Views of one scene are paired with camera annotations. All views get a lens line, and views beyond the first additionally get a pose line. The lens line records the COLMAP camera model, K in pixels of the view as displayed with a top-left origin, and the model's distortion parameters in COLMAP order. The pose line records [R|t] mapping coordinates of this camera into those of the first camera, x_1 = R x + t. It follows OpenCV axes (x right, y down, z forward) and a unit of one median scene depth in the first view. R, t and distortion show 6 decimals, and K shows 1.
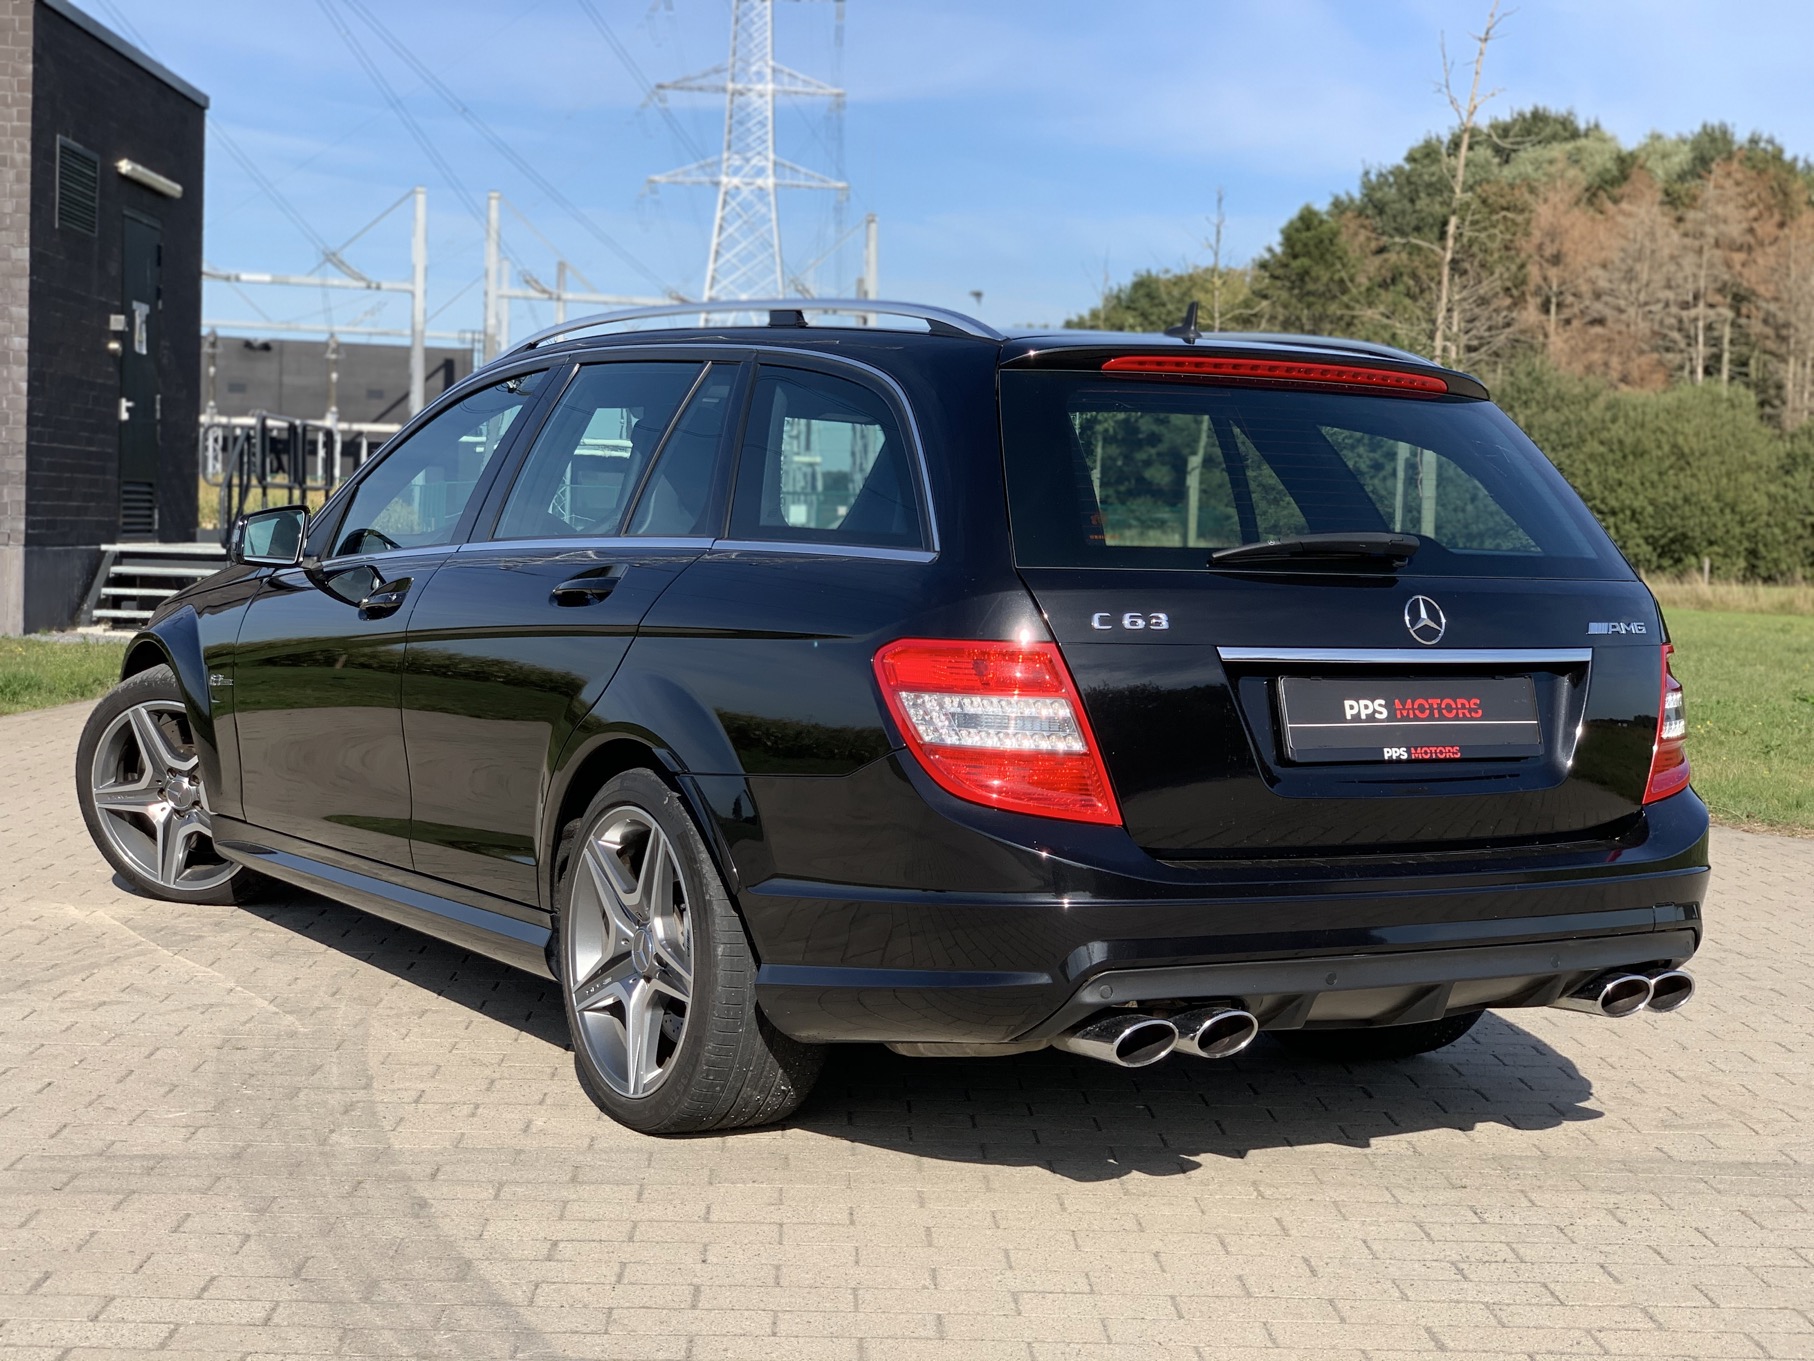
lens RADIAL K [[2732.5, 0, 905.9], [0, 2732.5, 682.8], [0, 0, 1]] dist [0.006199, 0.000000]
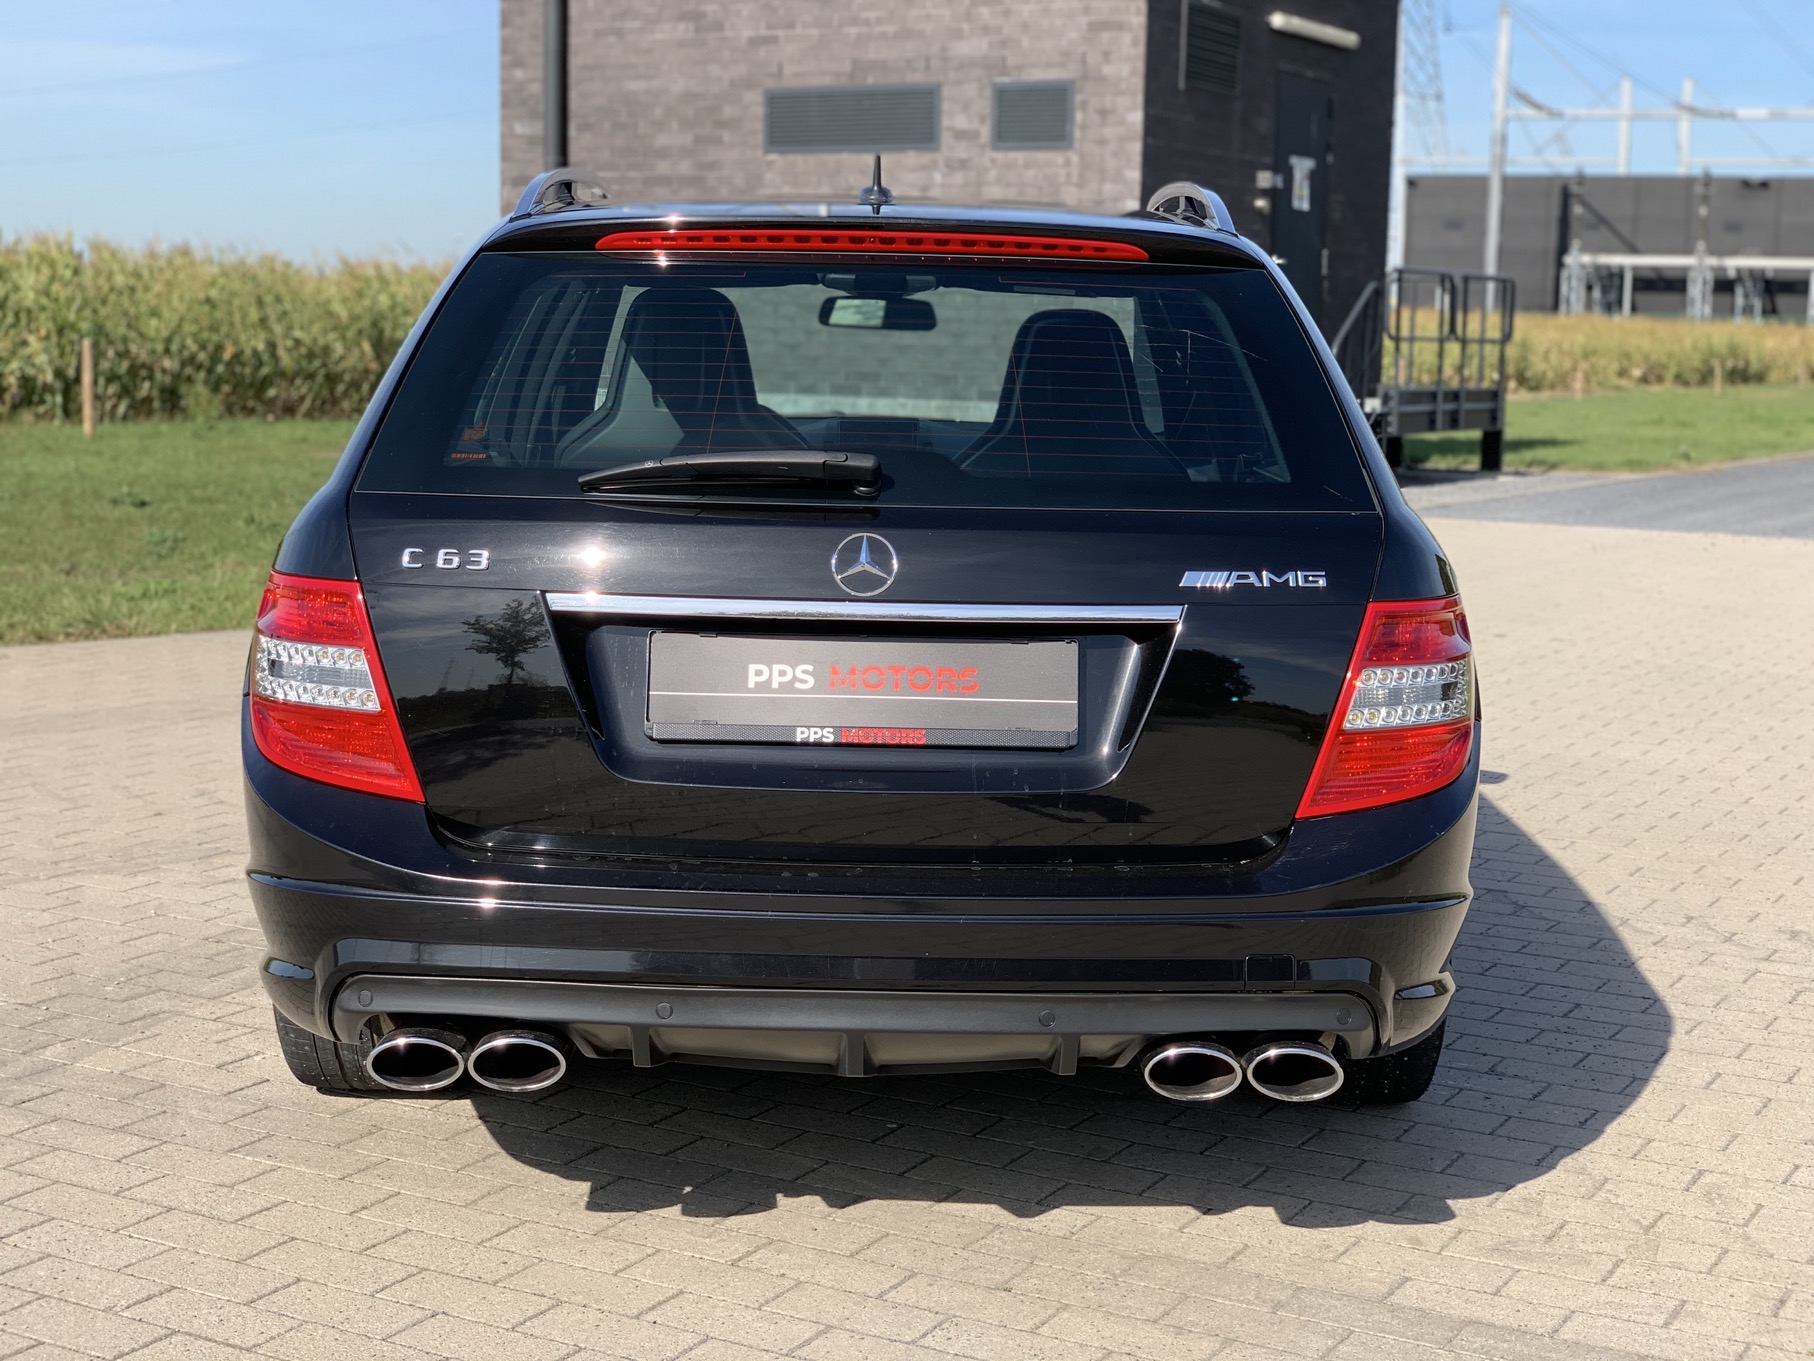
lens RADIAL K [[2732.5, 0, 905.7], [0, 2732.5, 680.9], [0, 0, 1]] dist [0.006199, 0.000000]
pose [[0.851339, 0.052062, -0.522026, 0.511445], [-0.022747, 0.997791, 0.062414, -0.032624], [0.524122, -0.041261, 0.850643, 0.291933]]
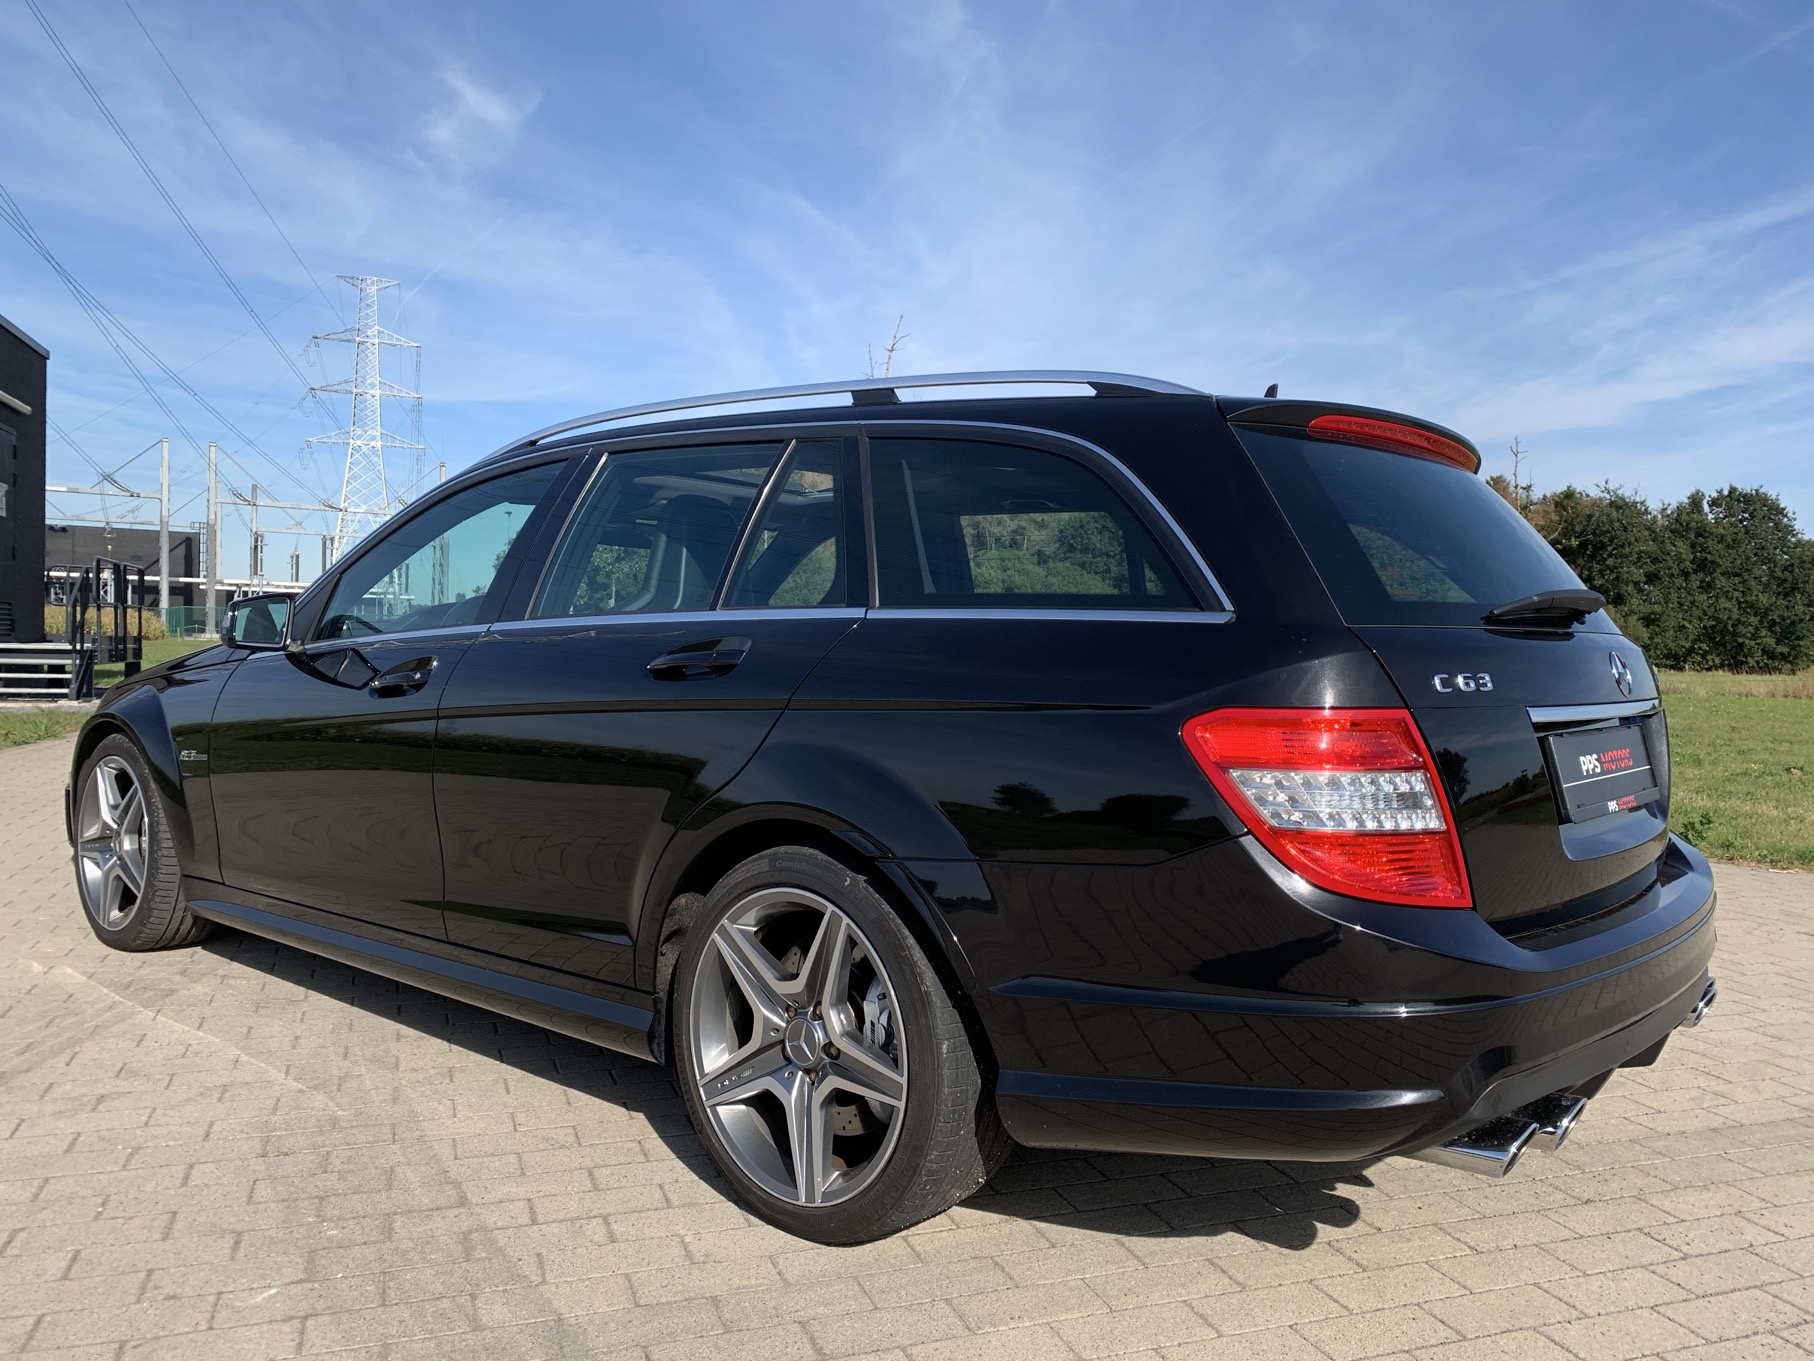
lens RADIAL K [[1392.2, 0, 907.5], [0, 1392.2, 682.2], [0, 0, 1]] dist [0.022921, -0.010422]
pose [[0.951300, -0.023029, 0.307406, -0.192937], [0.029114, 0.999460, -0.015222, -0.017072], [-0.306890, 0.023430, 0.951457, 0.488825]]
